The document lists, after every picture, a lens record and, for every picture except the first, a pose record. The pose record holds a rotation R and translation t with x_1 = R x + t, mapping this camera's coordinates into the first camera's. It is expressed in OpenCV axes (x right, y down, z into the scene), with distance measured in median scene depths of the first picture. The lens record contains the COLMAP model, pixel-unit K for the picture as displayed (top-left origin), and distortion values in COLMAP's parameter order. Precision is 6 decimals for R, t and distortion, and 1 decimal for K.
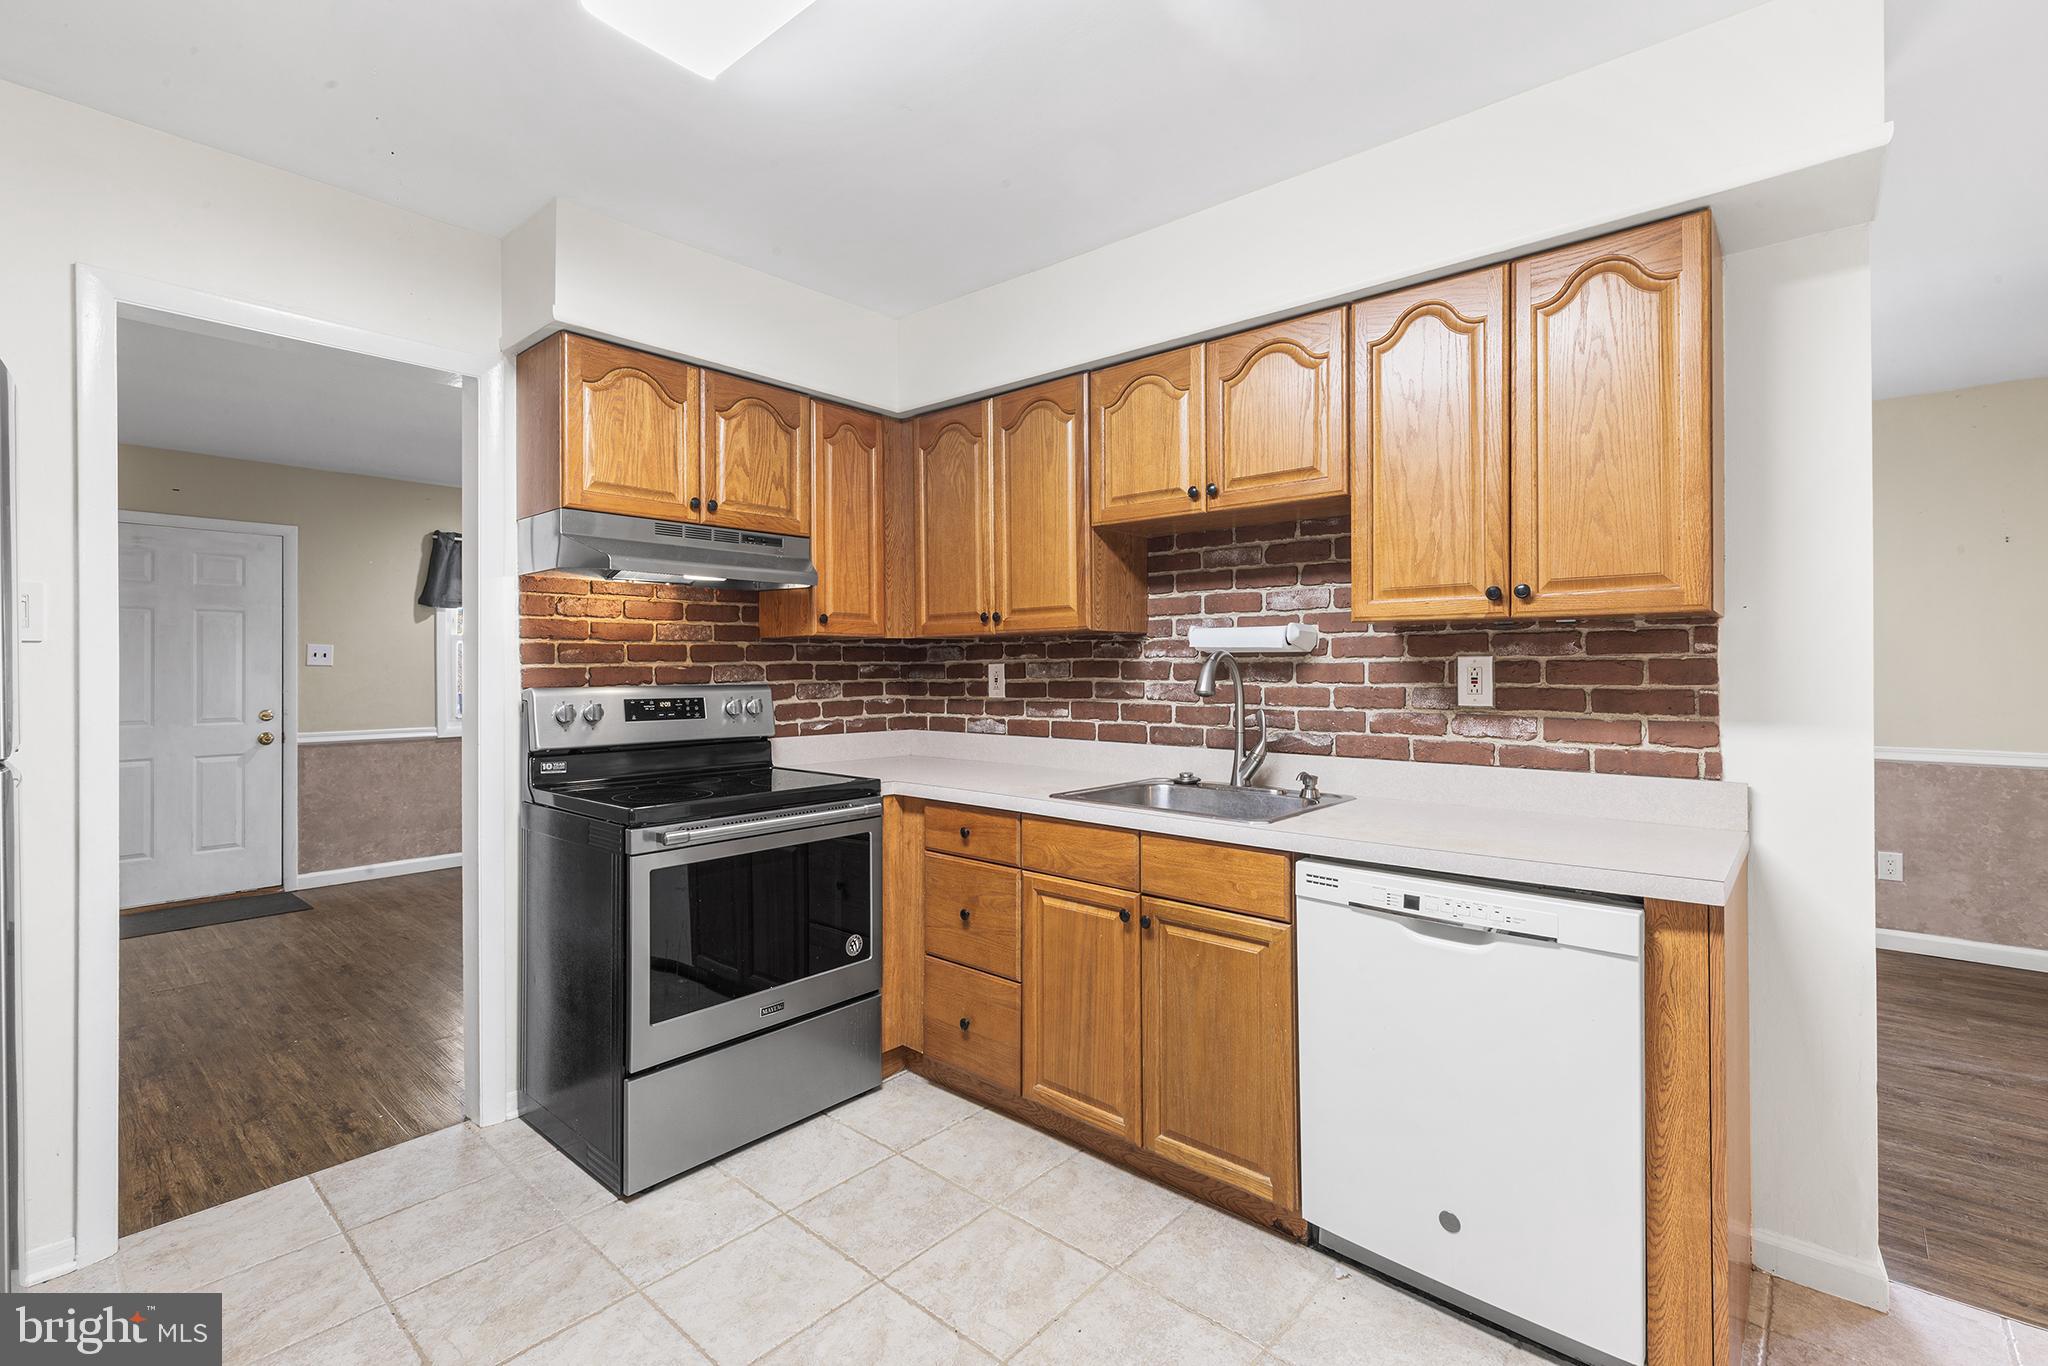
lens RADIAL K [[922.3, 0, 1021.8], [0, 922.3, 668.7], [0, 0, 1]] dist [0.004616, -0.000689]
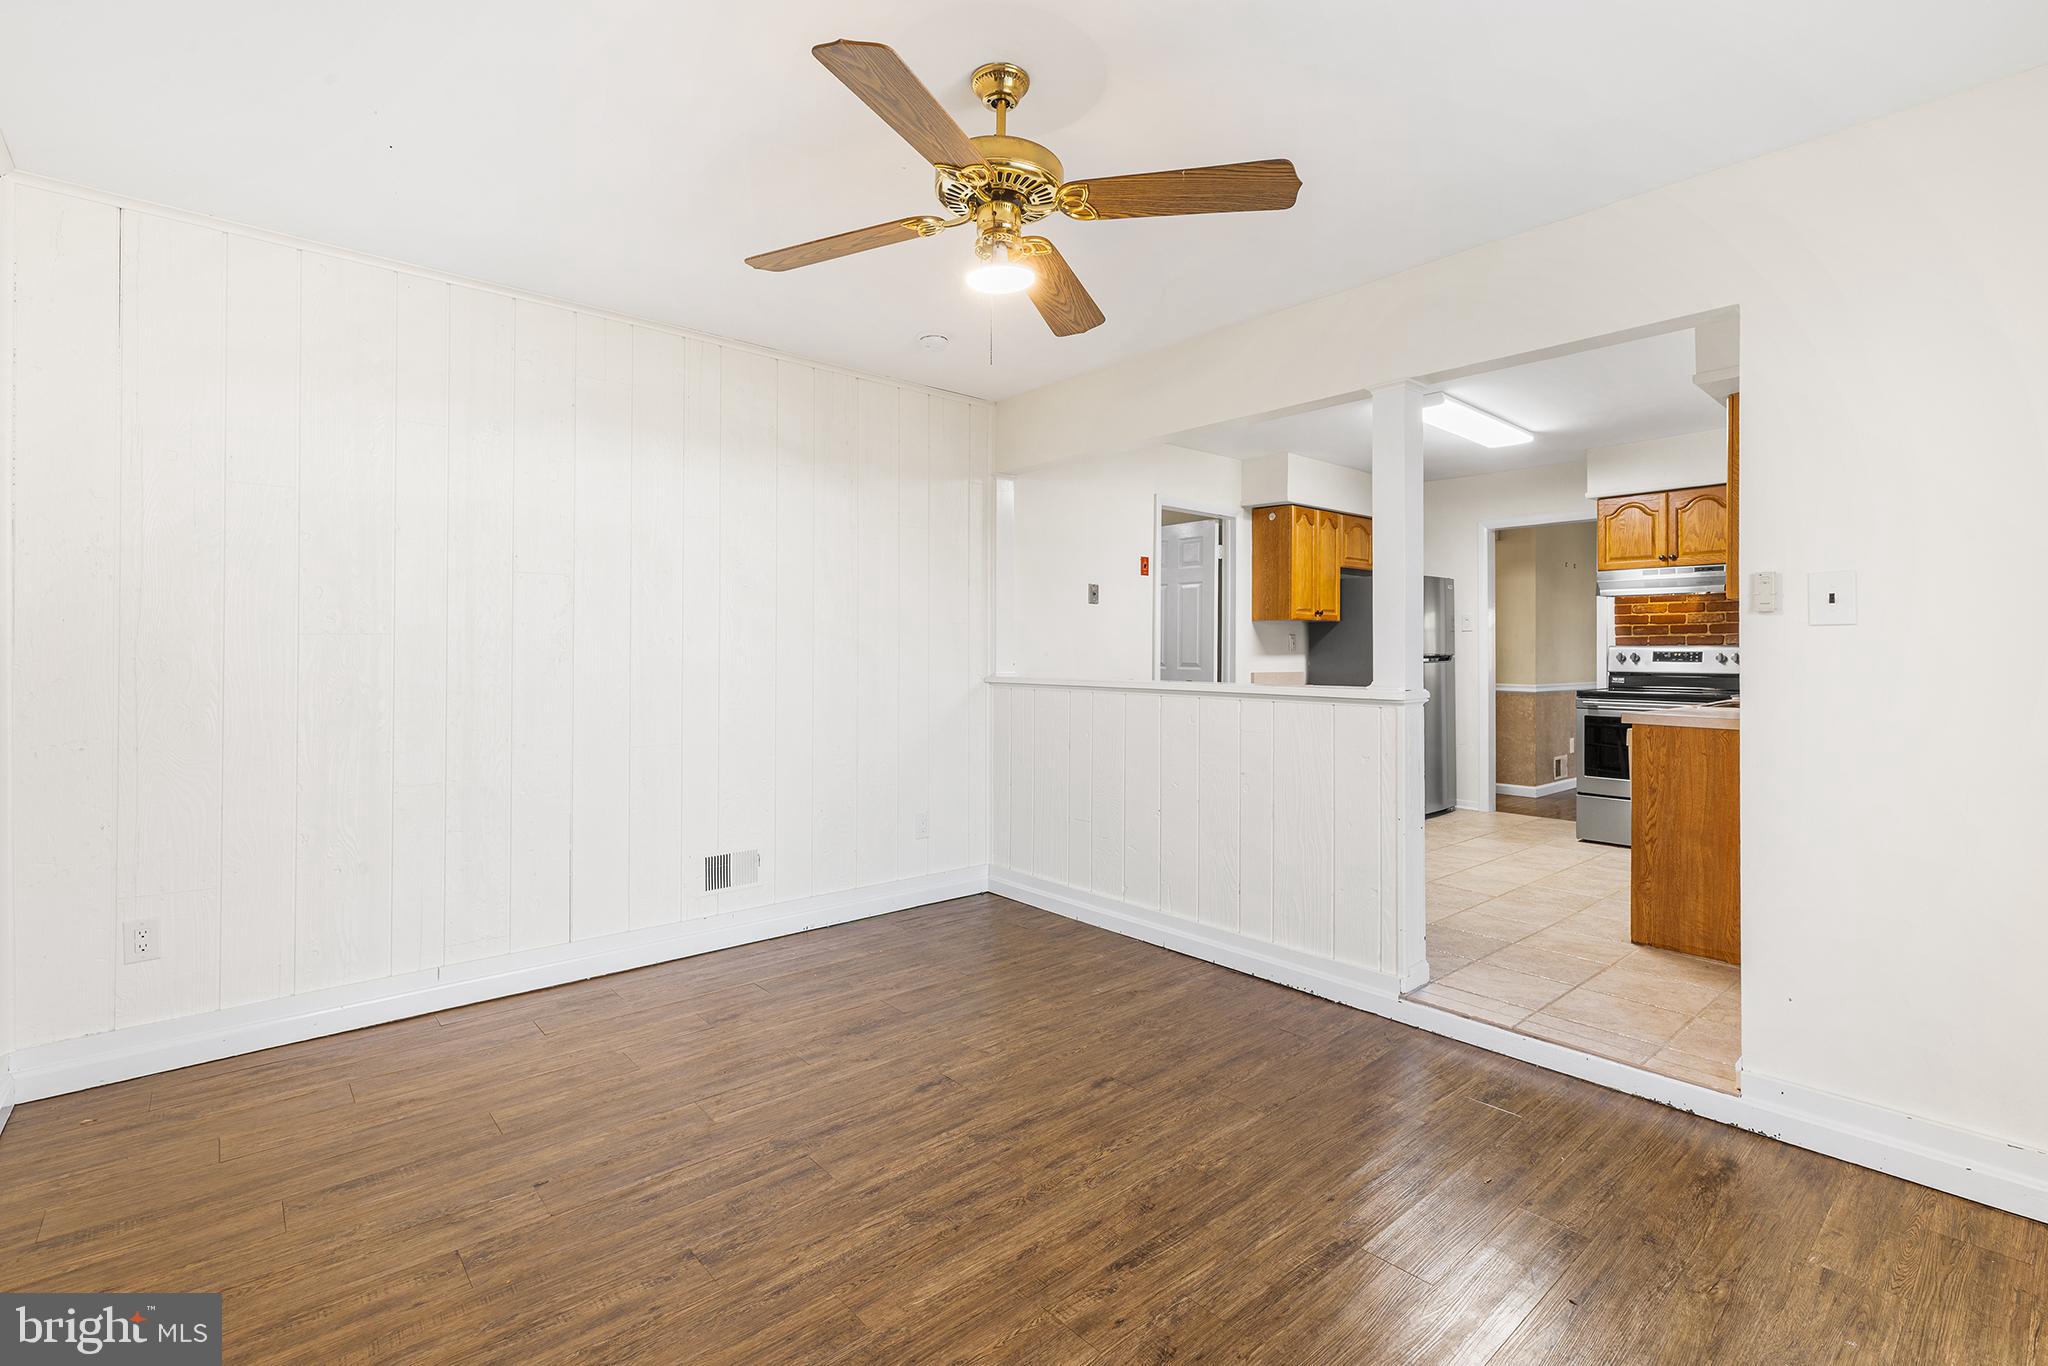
lens RADIAL K [[904.6, 0, 1024.0], [0, 904.6, 683.0], [0, 0, 1]] dist [0.005928, -0.000063]
pose [[-0.140203, 0.037567, -0.989410, 1.987666], [-0.003168, 0.999258, 0.038390, 0.032707], [0.990118, 0.008517, -0.139980, -0.160458]]
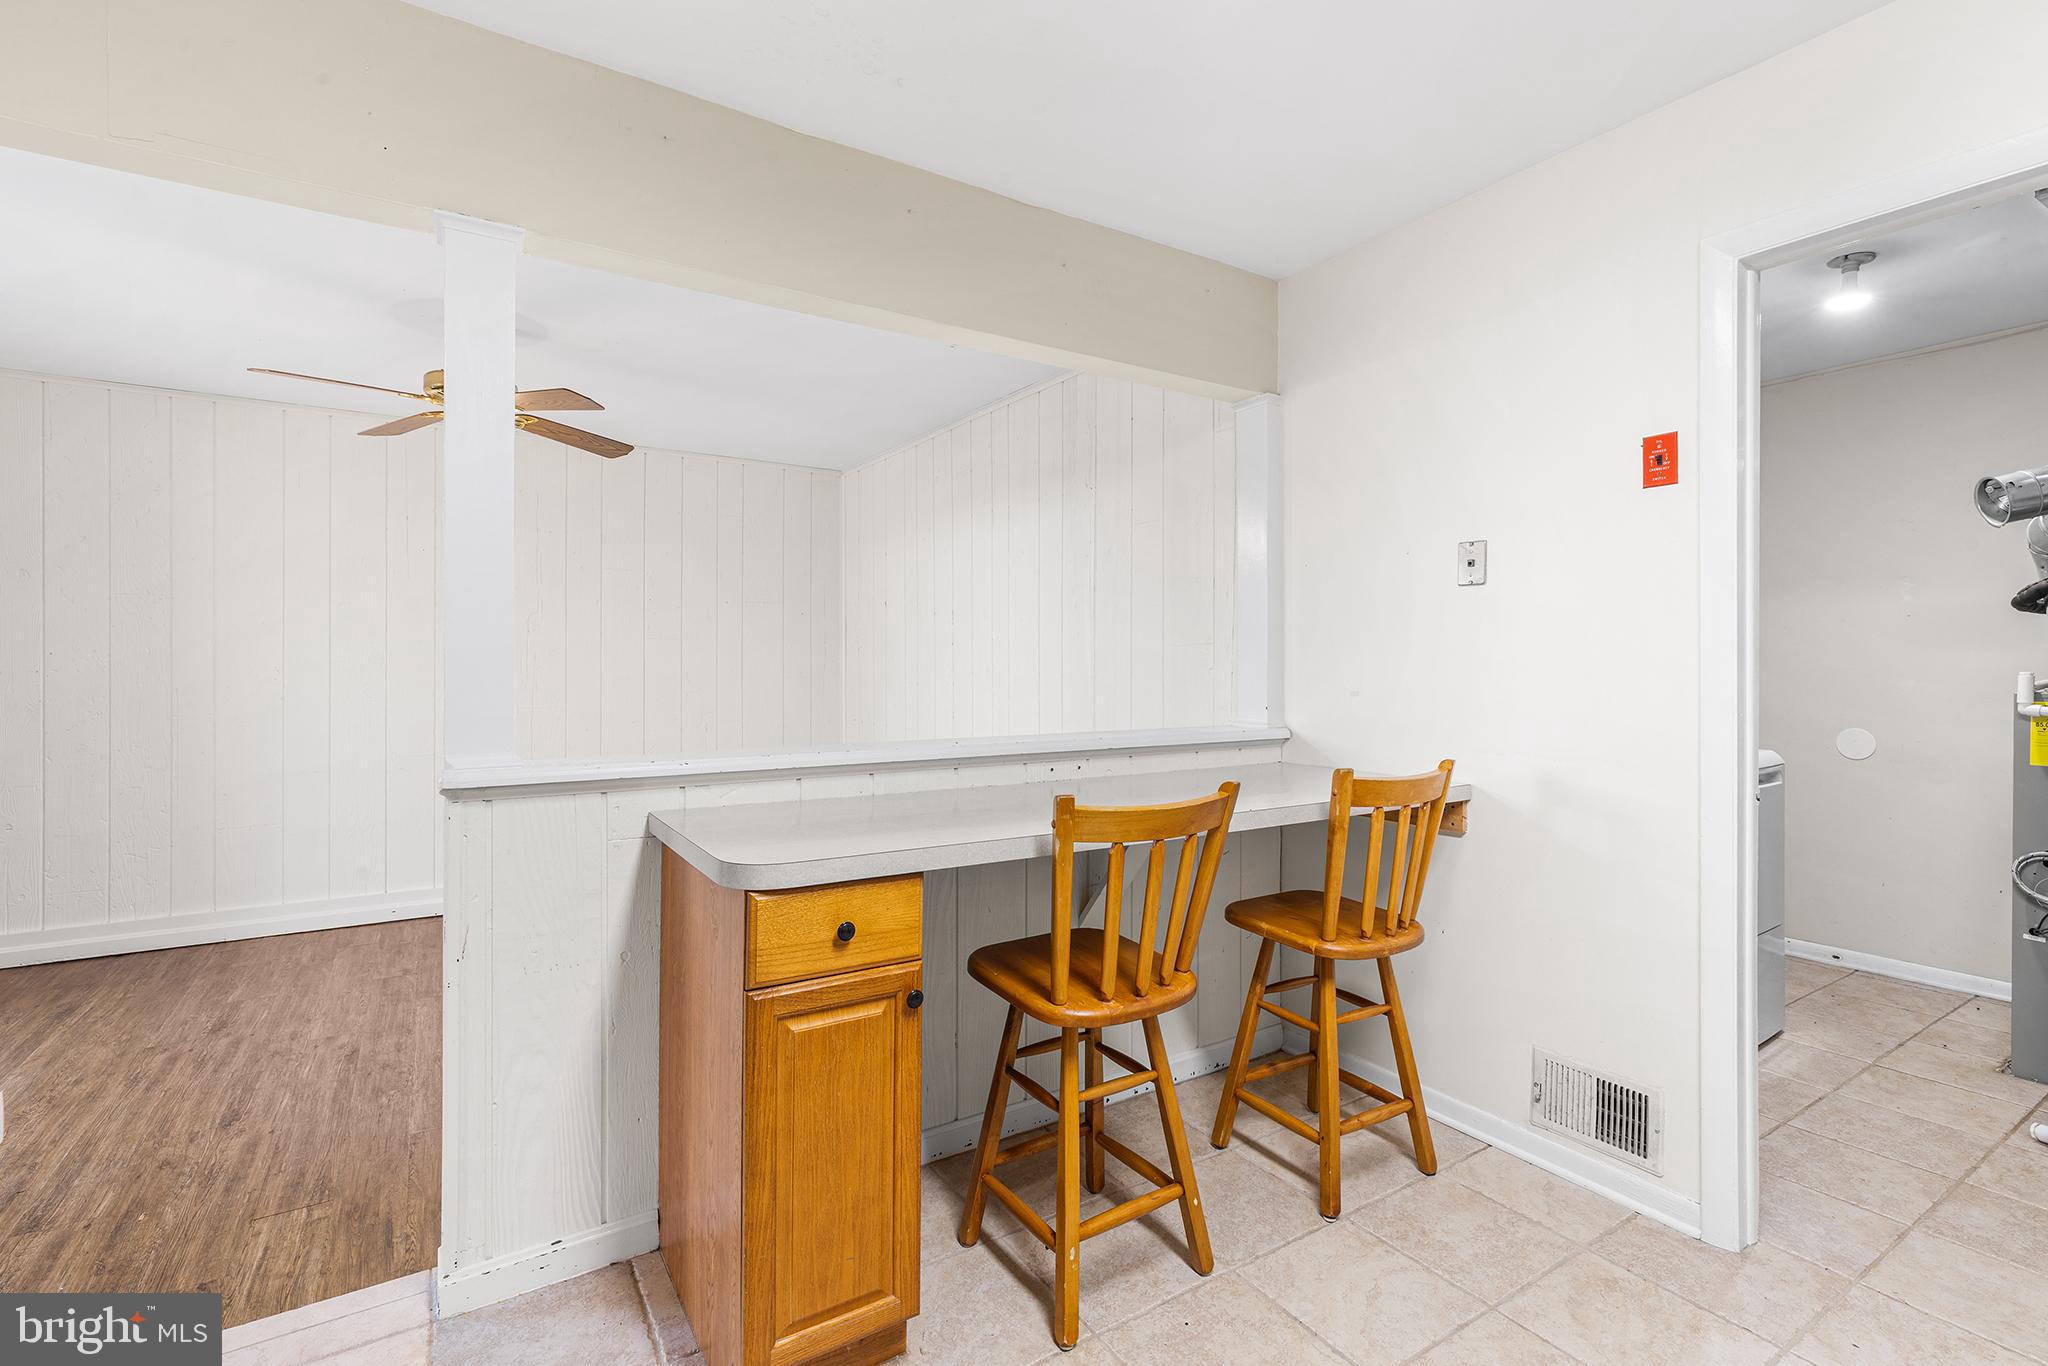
lens RADIAL K [[922.3, 0, 1021.8], [0, 922.3, 668.7], [0, 0, 1]] dist [0.004616, -0.000689]
pose [[-0.962204, 0.000539, 0.272329, 0.095036], [0.002119, 0.999983, 0.005506, 0.011003], [-0.272321, 0.005875, -0.962189, 0.752662]]
